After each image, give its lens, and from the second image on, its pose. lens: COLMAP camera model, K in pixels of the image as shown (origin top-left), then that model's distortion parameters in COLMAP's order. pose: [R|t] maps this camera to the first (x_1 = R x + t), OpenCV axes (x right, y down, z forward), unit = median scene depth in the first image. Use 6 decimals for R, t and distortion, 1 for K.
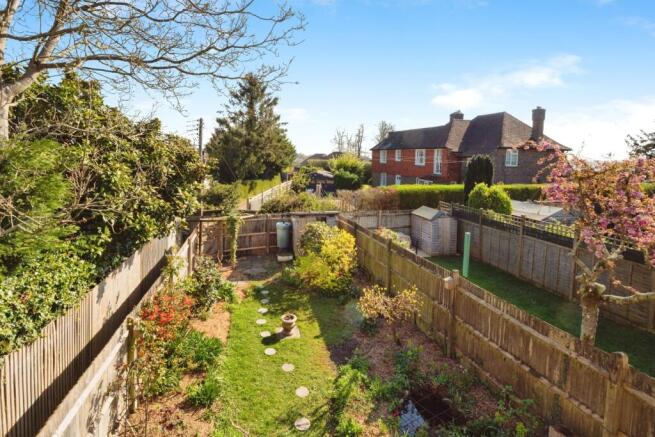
lens RADIAL K [[320.8, 0, 324.1], [0, 320.8, 176.5], [0, 0, 1]] dist [-0.006900, -0.001659]
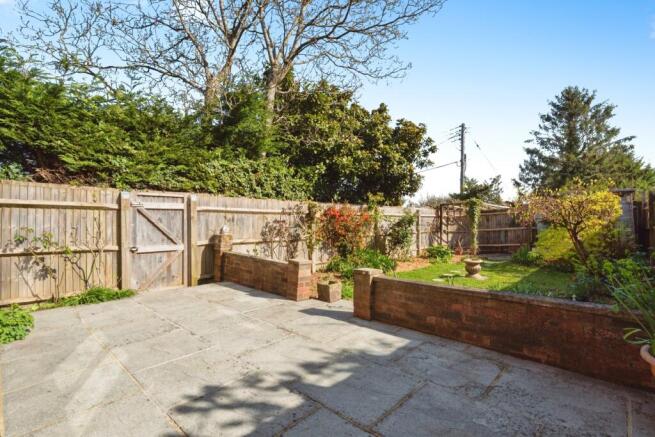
lens RADIAL K [[320.8, 0, 325.3], [0, 320.8, 211.8], [0, 0, 1]] dist [-0.006900, -0.001659]
pose [[0.572697, -0.054590, -0.817947, 0.082127], [-0.011698, 0.997134, -0.074740, 0.079999], [0.819684, 0.052372, 0.570417, 0.032270]]
